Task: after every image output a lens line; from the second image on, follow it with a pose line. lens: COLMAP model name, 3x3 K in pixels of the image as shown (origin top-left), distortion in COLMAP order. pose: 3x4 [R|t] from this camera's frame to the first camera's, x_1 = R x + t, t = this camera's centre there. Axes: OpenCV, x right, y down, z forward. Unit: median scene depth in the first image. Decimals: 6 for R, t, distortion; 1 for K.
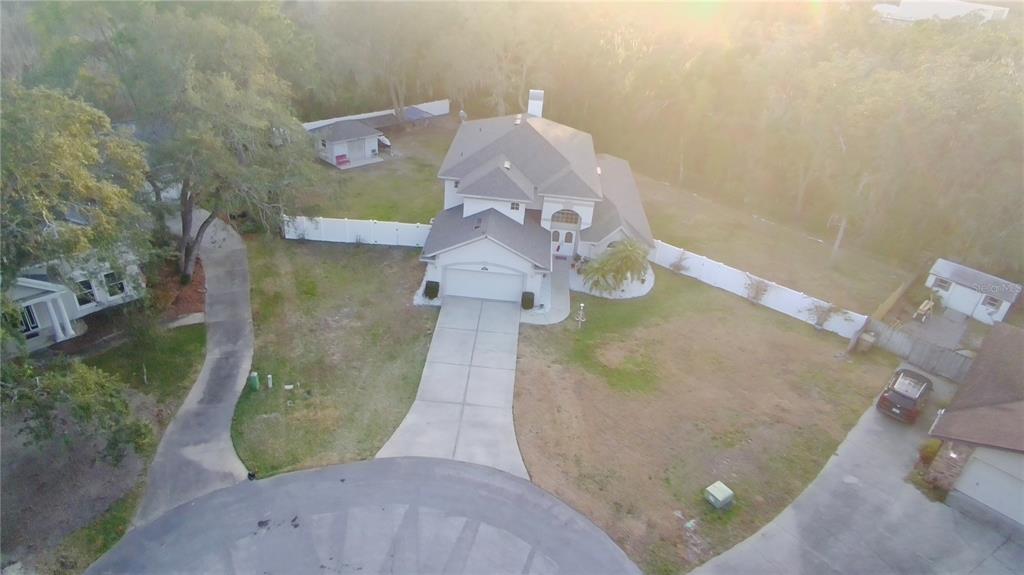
lens RADIAL K [[632.3, 0, 512.0], [0, 632.3, 287.5], [0, 0, 1]] dist [-0.048467, 0.032075]
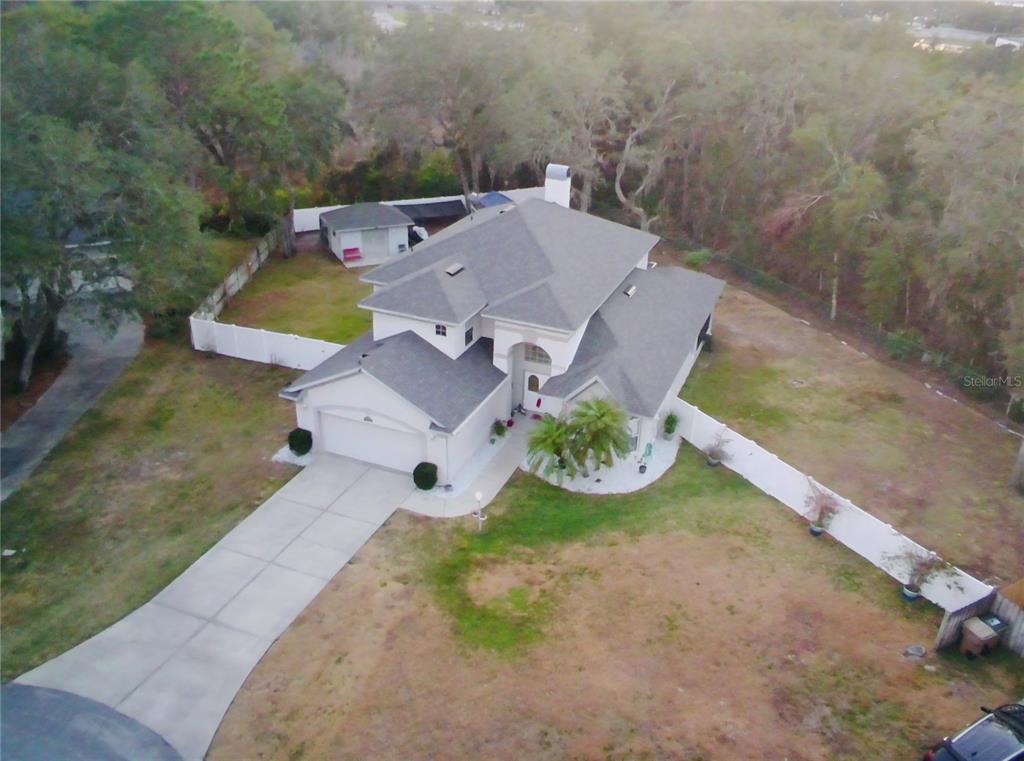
lens RADIAL K [[838.6, 0, 562.1], [0, 838.6, 380.3], [0, 0, 1]] dist [-0.071573, 0.078448]
pose [[0.959001, 0.099591, -0.265328, 0.371778], [-0.120250, 0.990758, -0.062751, -0.038572], [0.256626, 0.092084, 0.962114, 0.205879]]
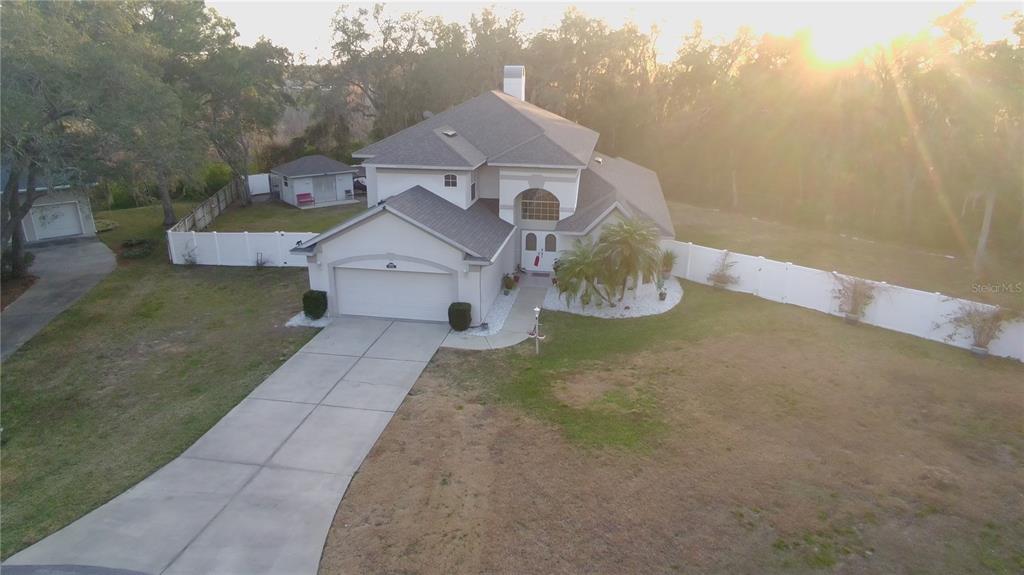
lens RADIAL K [[632.3, 0, 512.0], [0, 632.3, 287.5], [0, 0, 1]] dist [-0.048467, 0.032075]
pose [[0.991067, -0.032592, -0.129324, 0.153993], [0.006070, 0.979699, -0.200381, 0.116256], [0.133230, 0.197806, 0.971145, 0.402301]]
